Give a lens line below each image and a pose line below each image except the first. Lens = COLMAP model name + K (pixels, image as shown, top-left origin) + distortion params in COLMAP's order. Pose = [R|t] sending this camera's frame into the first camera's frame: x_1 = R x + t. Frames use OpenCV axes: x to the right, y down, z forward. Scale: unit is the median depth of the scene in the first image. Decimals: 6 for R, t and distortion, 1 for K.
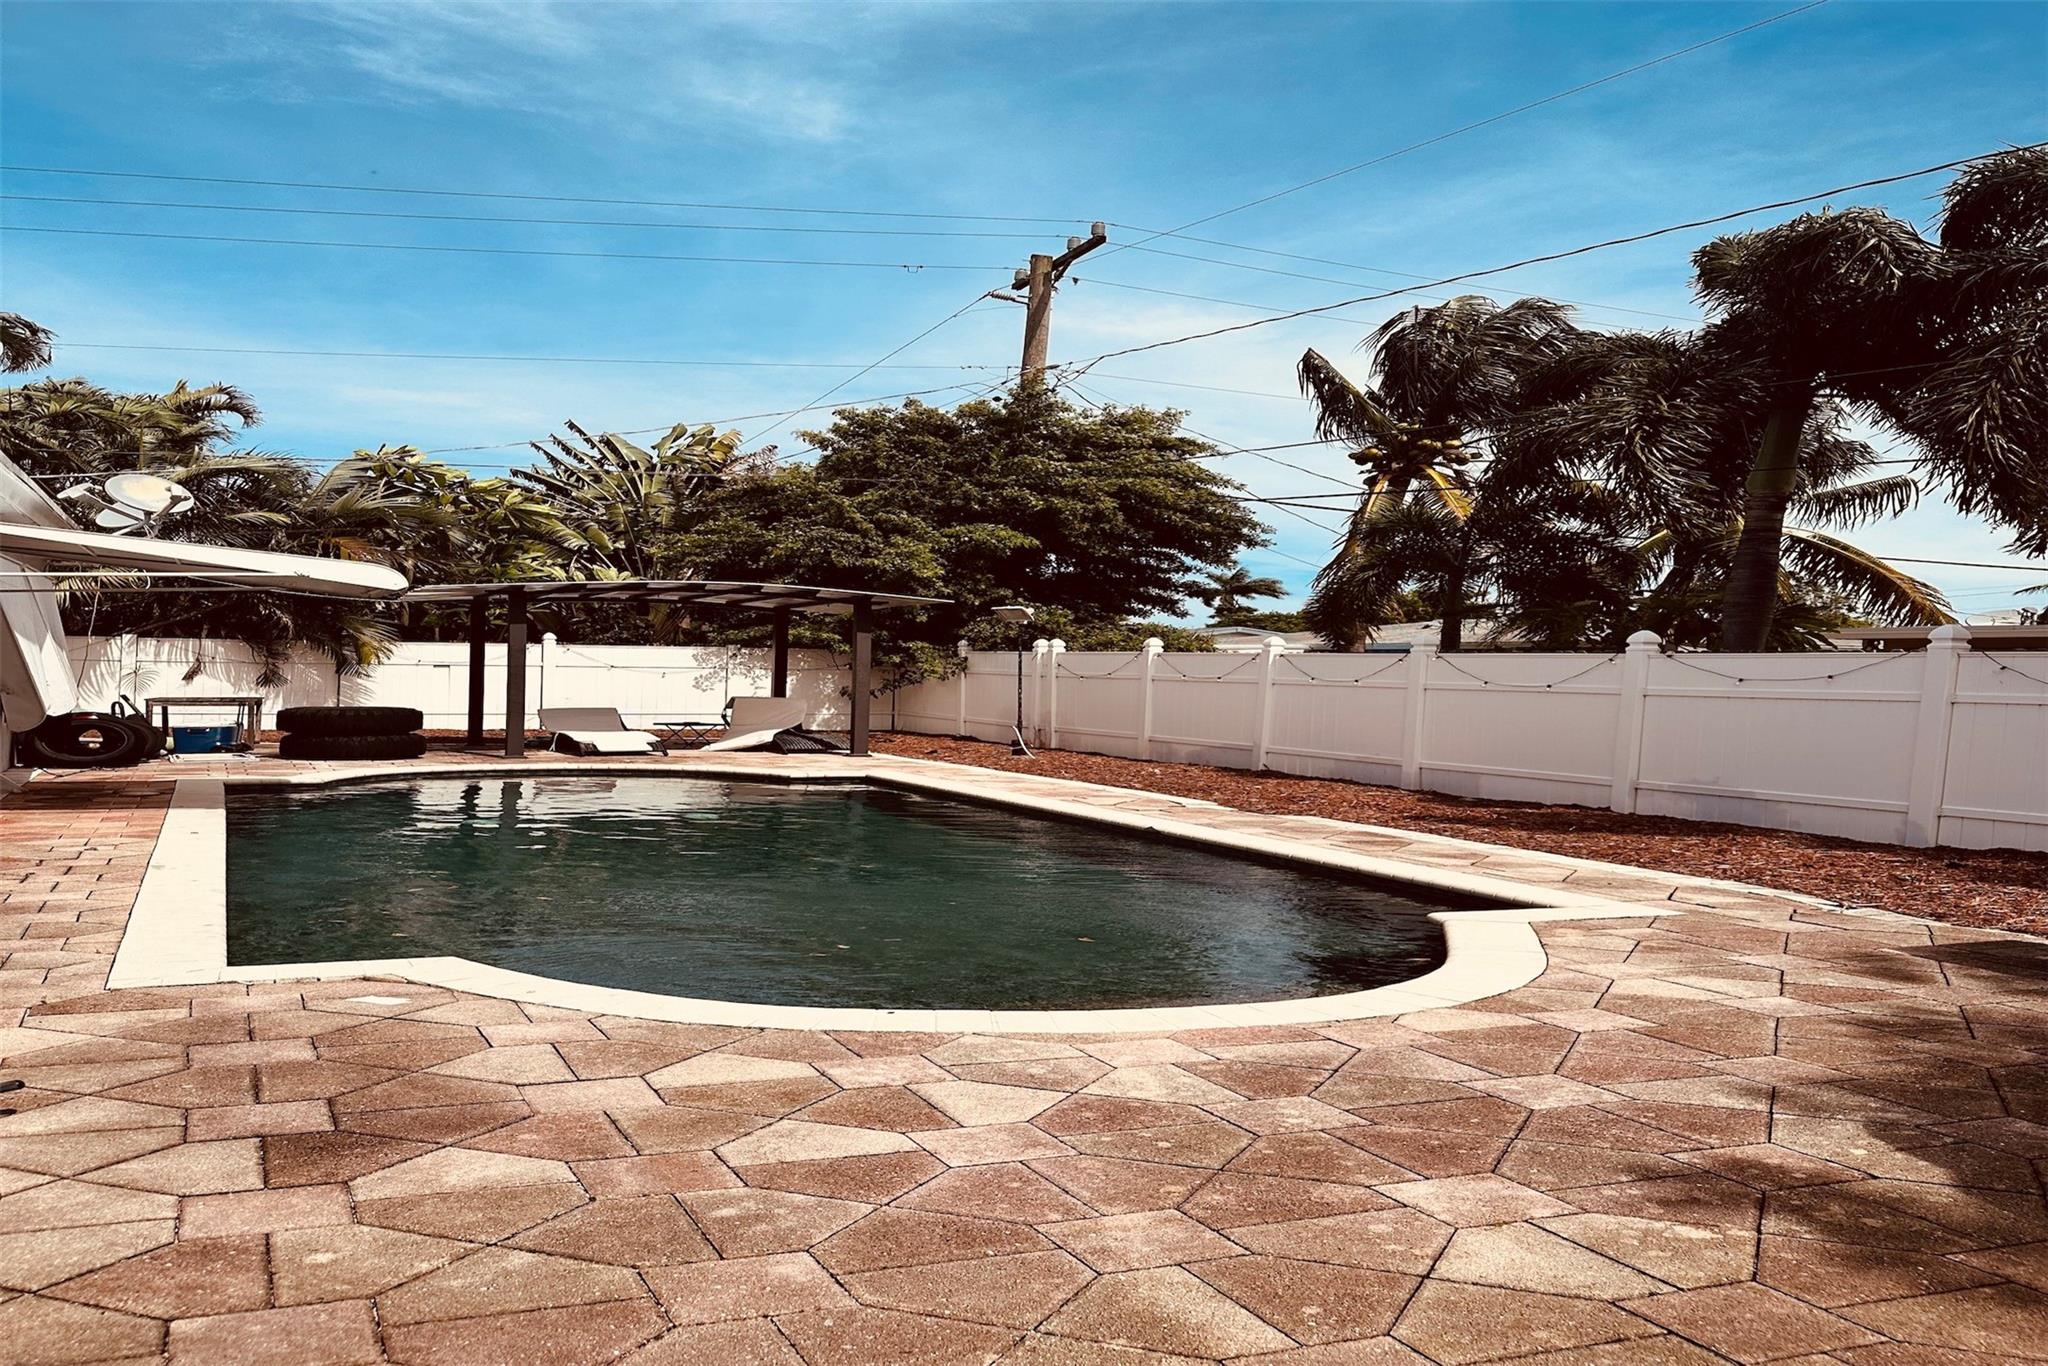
lens RADIAL K [[1443.6, 0, 1024.0], [0, 1443.6, 683.0], [0, 0, 1]] dist [-0.017942, -0.003660]
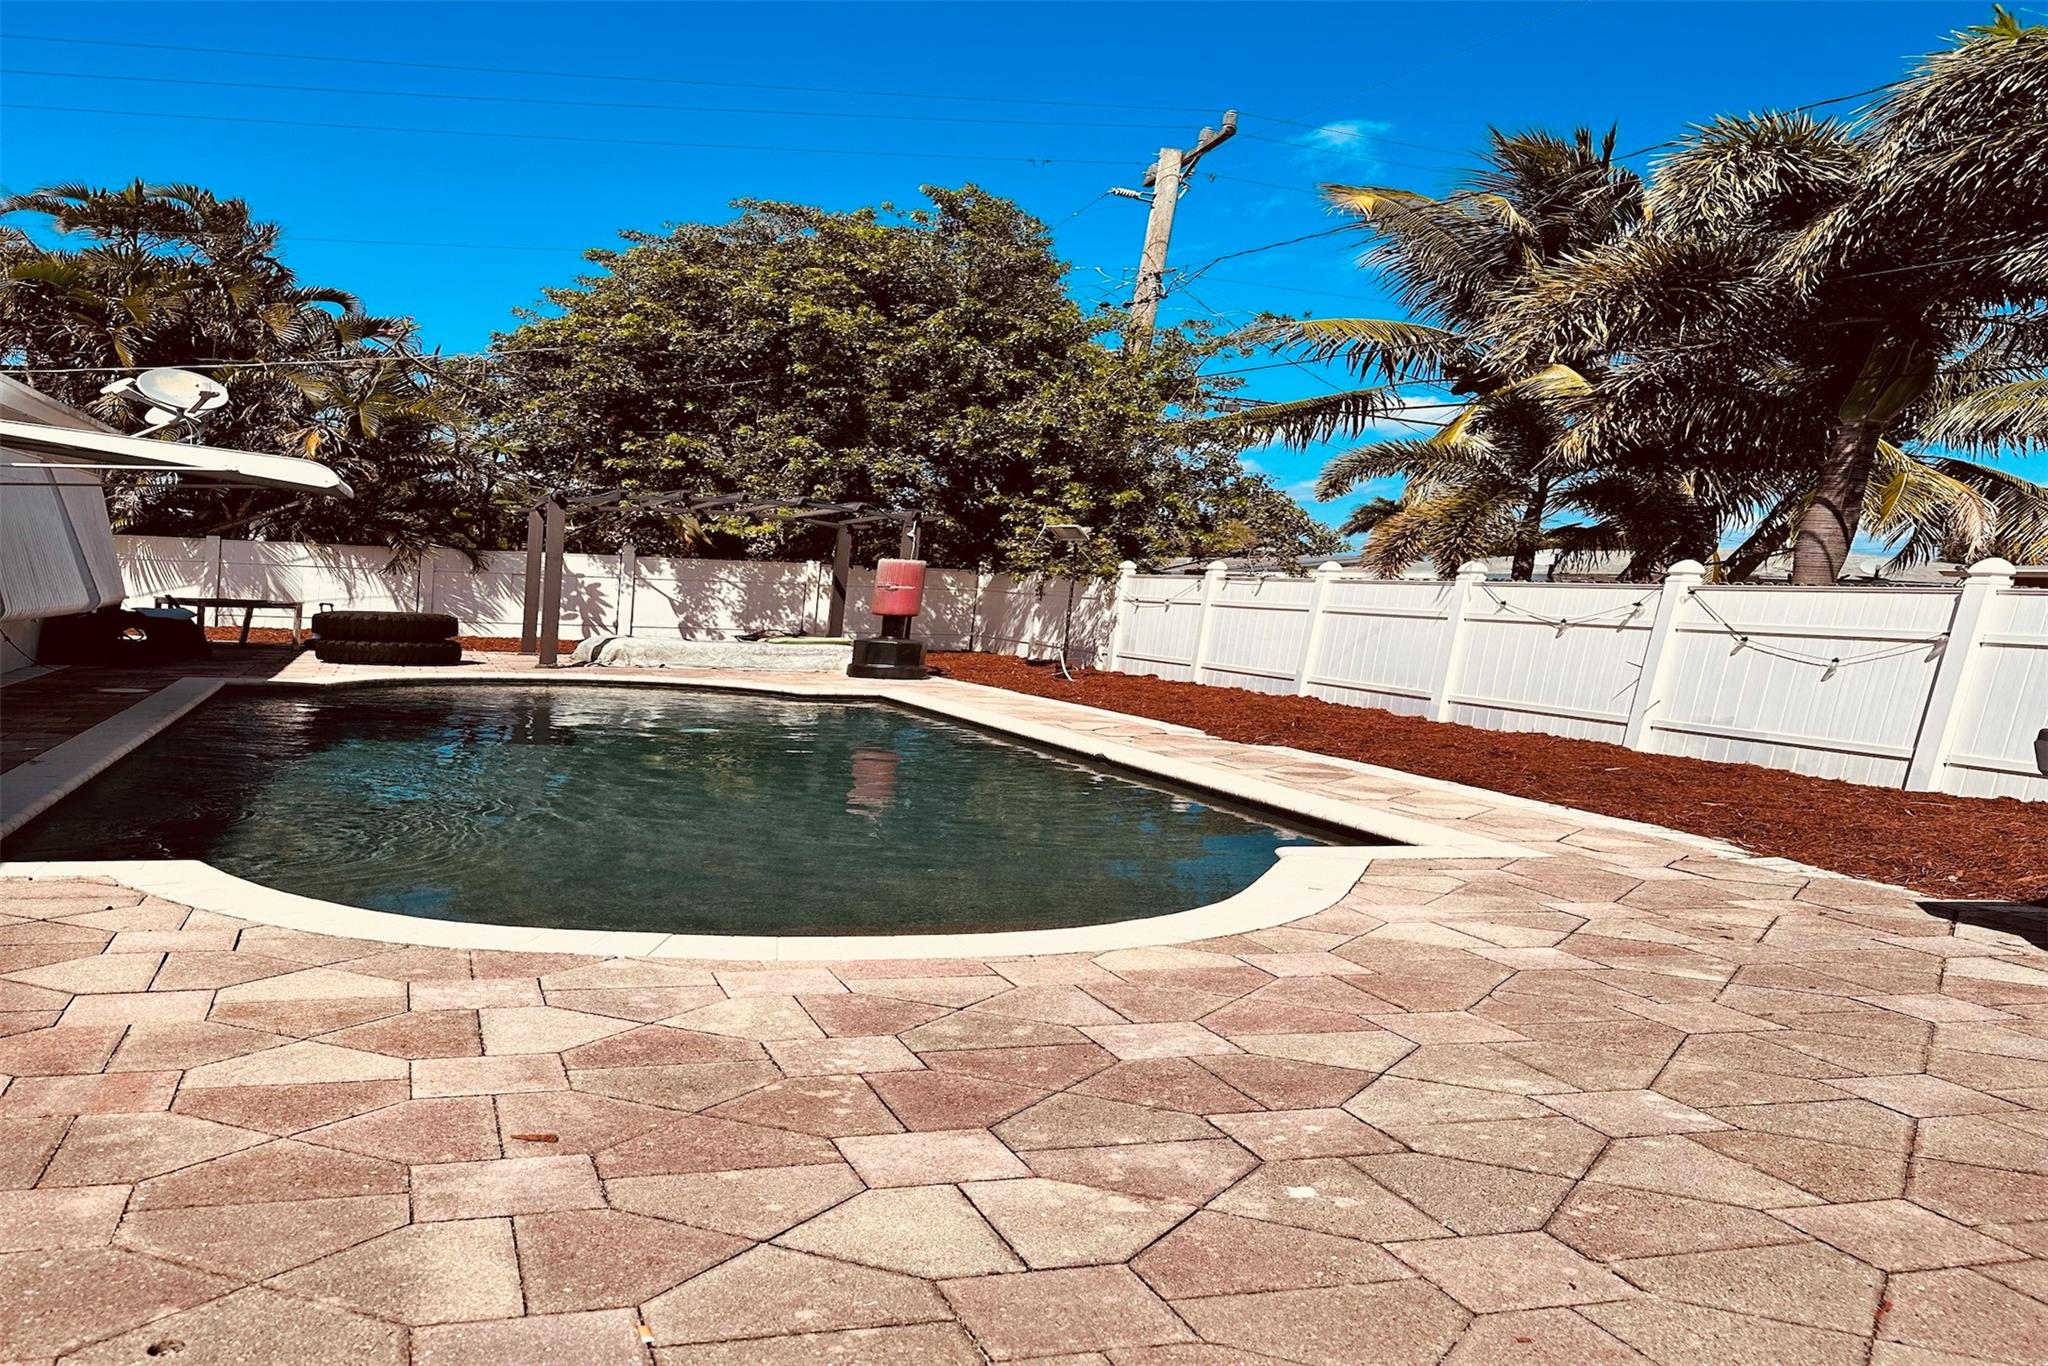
lens RADIAL K [[1477.4, 0, 1024.0], [0, 1477.4, 683.0], [0, 0, 1]] dist [-0.007740, -0.006569]
pose [[0.999248, 0.026151, -0.028641, 0.277185], [-0.024580, 0.998245, 0.053880, 0.007269], [0.030000, -0.053136, 0.998137, 0.063393]]
